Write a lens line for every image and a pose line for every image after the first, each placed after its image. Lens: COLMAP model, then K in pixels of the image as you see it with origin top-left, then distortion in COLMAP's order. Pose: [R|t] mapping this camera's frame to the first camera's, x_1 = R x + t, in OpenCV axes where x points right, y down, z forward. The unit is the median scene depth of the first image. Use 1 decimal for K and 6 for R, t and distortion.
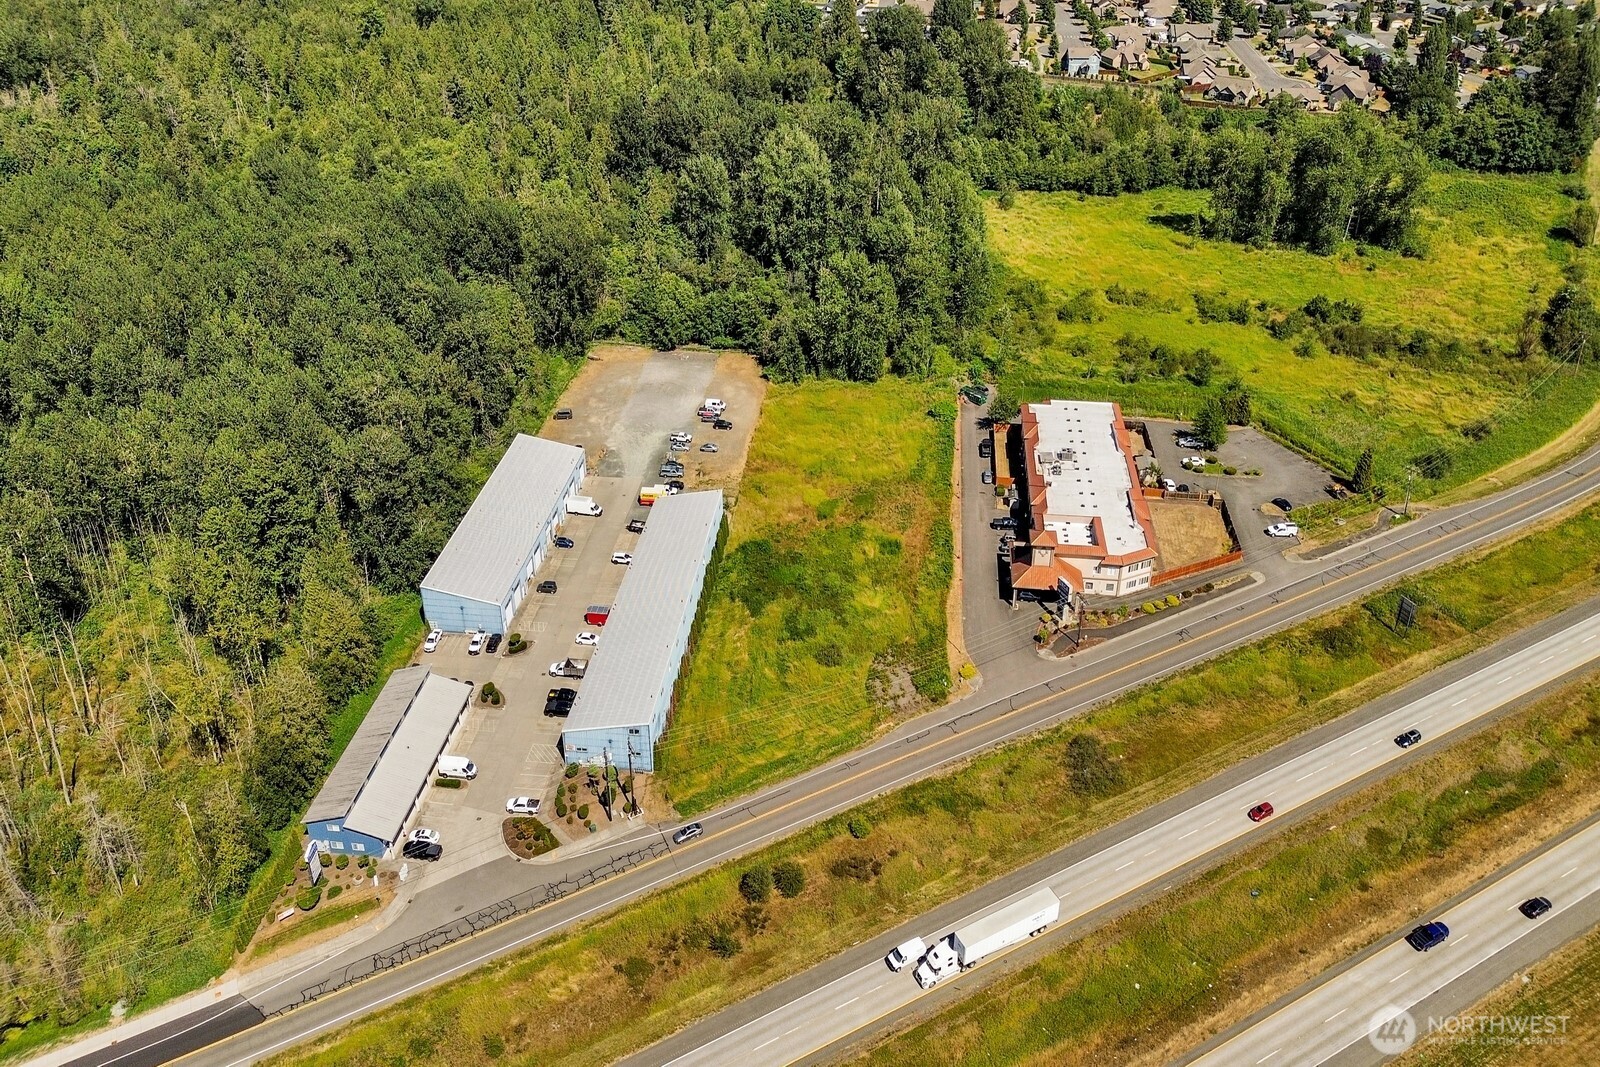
lens RADIAL K [[1082.3, 0, 794.3], [0, 1082.3, 492.5], [0, 0, 1]] dist [0.064650, -0.070979]
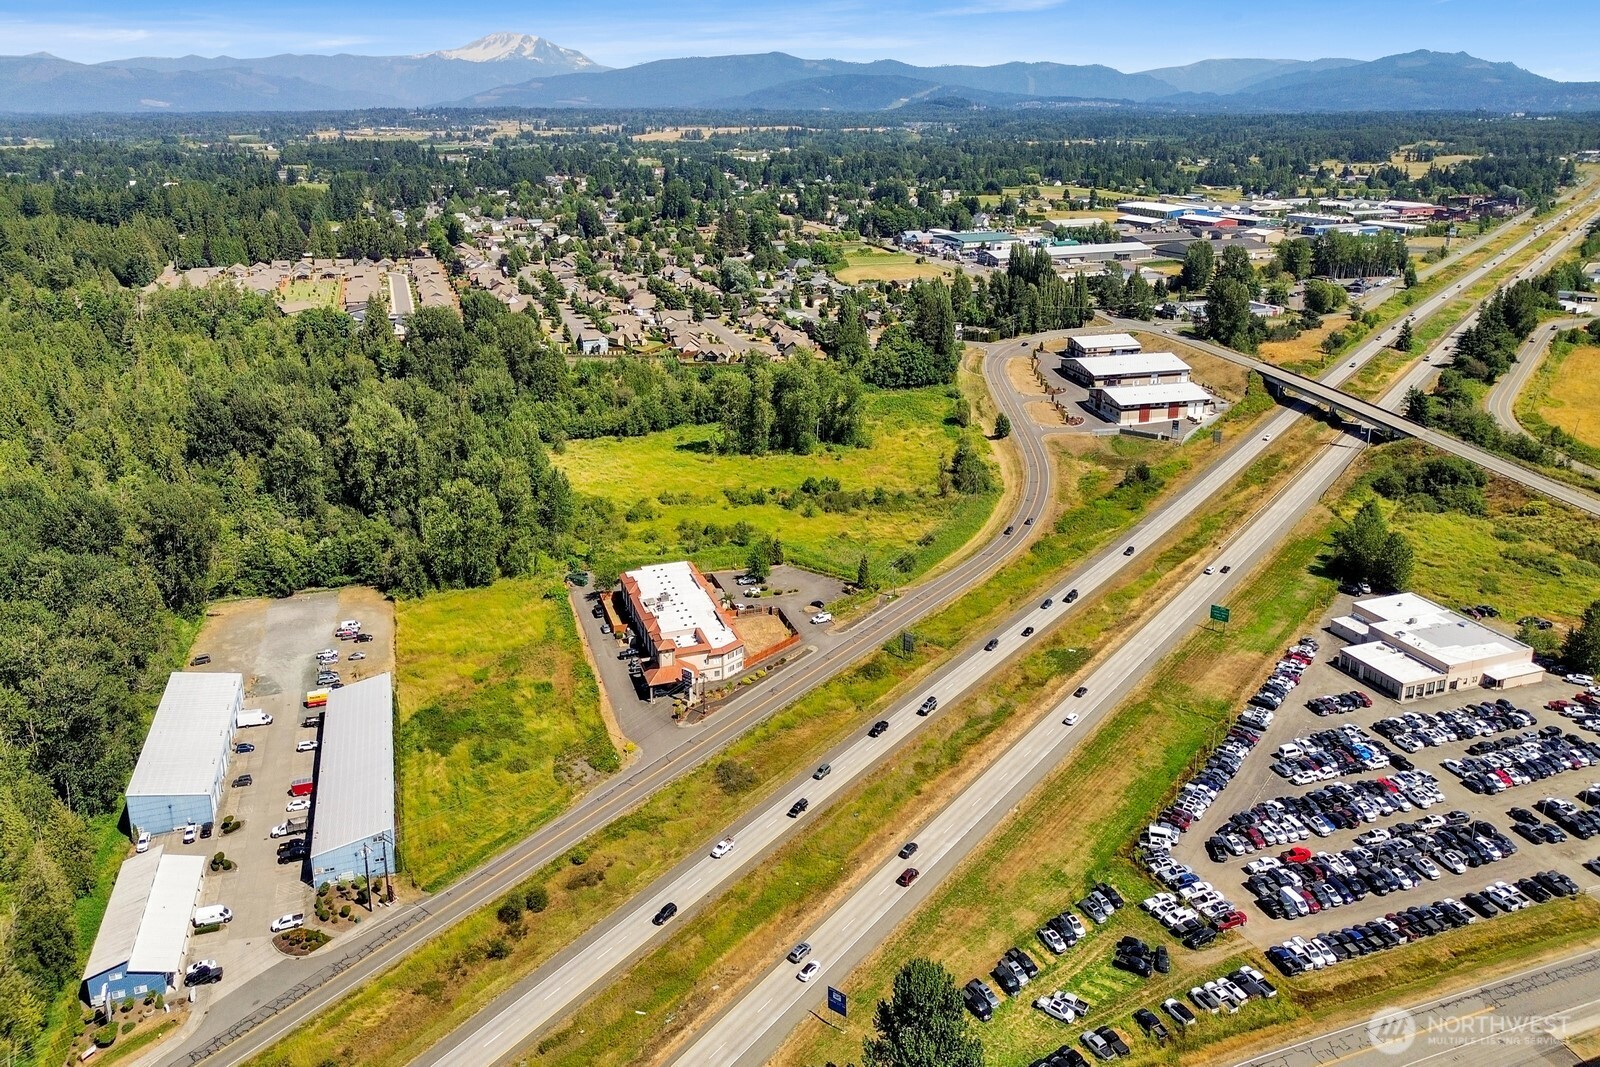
lens RADIAL K [[1117.5, 0, 799.3], [0, 1117.5, 503.7], [0, 0, 1]] dist [0.072465, -0.068006]
pose [[0.900298, -0.138832, 0.412540, -0.122966], [0.239768, 0.949193, -0.203822, 0.151811], [-0.363283, 0.282415, 0.887844, -0.248308]]
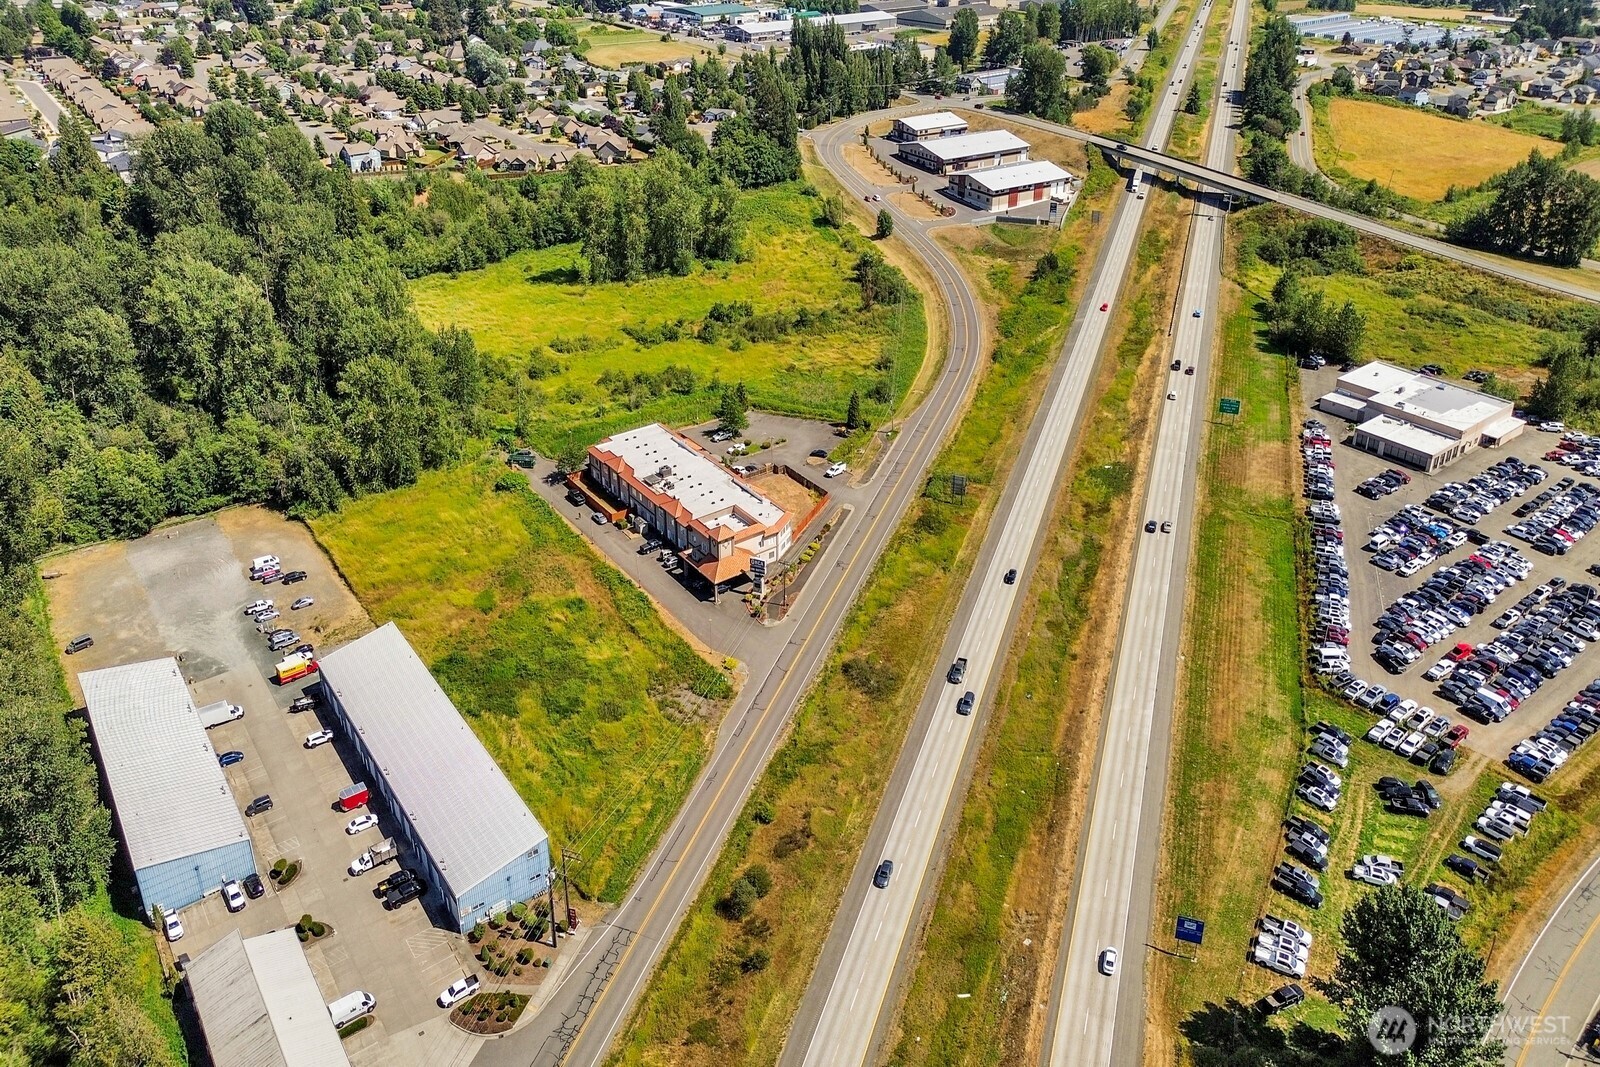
lens RADIAL K [[1108.2, 0, 795.9], [0, 1108.2, 489.8], [0, 0, 1]] dist [0.063974, -0.056942]
pose [[0.729539, -0.327726, 0.600307, -0.289683], [0.379864, 0.924050, 0.042828, -0.012695], [-0.568750, 0.196790, 0.798622, 0.031466]]
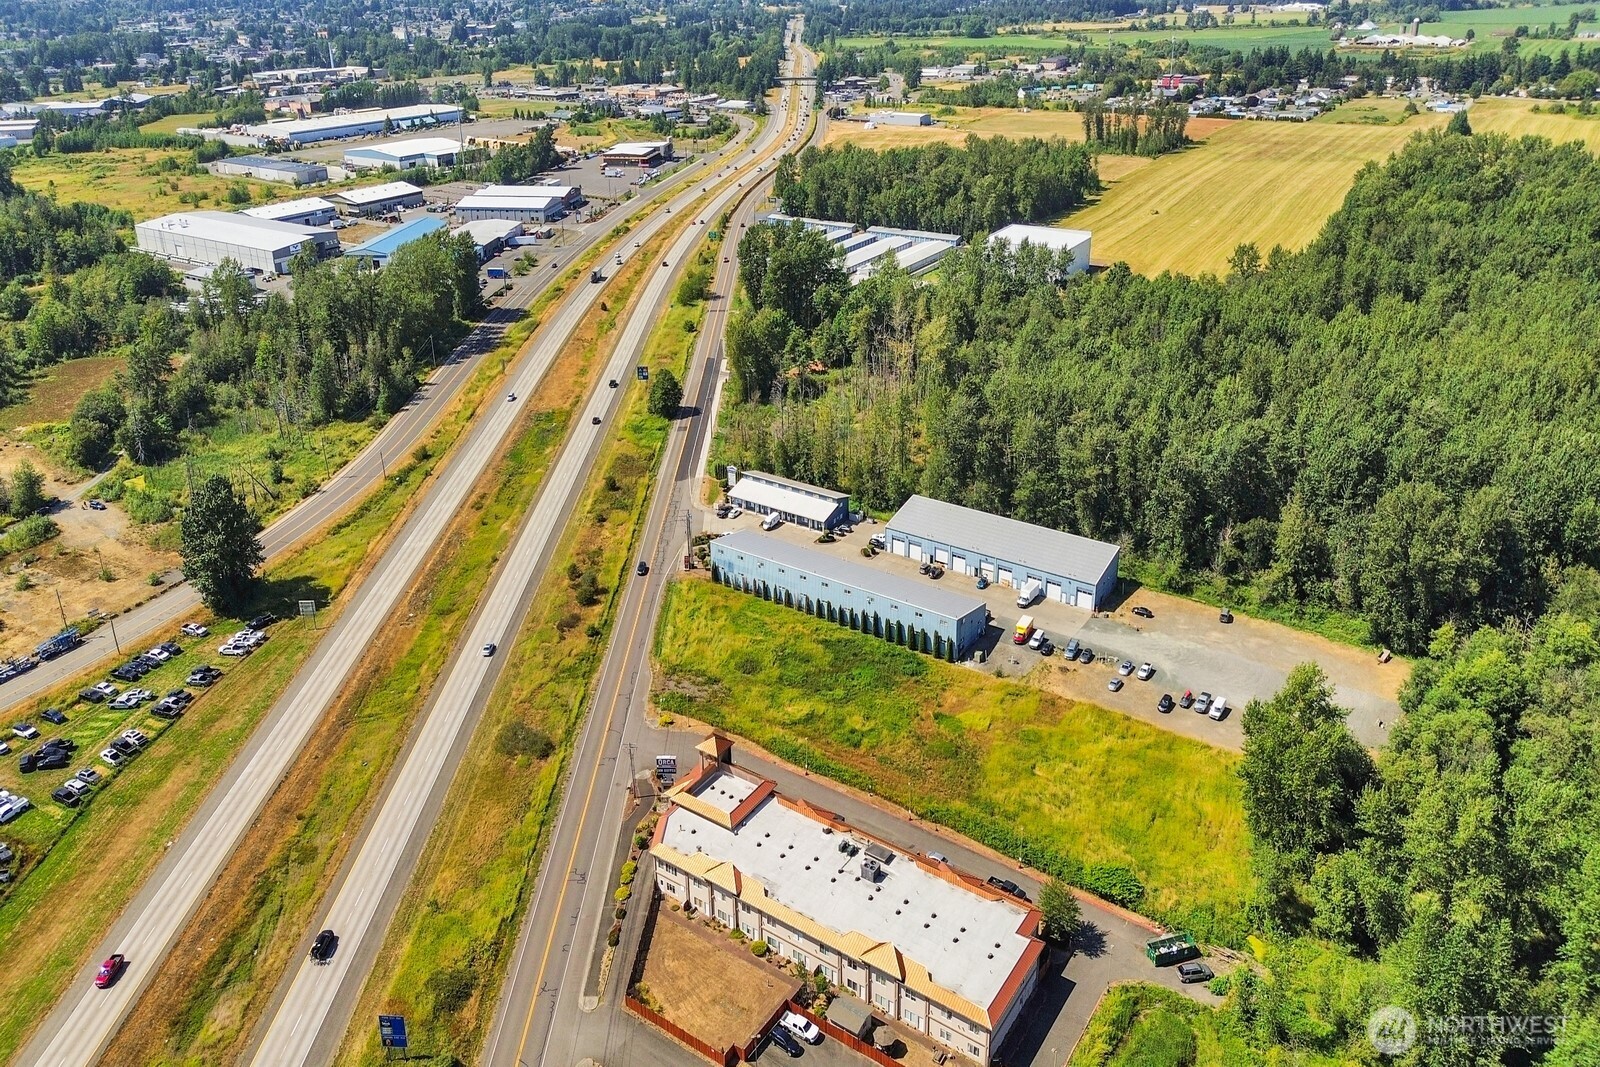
lens RADIAL K [[1117.5, 0, 799.3], [0, 1117.5, 503.7], [0, 0, 1]] dist [0.072465, -0.068006]
pose [[-0.461119, 0.400284, -0.791923, 0.666187], [-0.473929, 0.643412, 0.601176, -0.534098], [0.750173, 0.652529, -0.106983, 0.780867]]
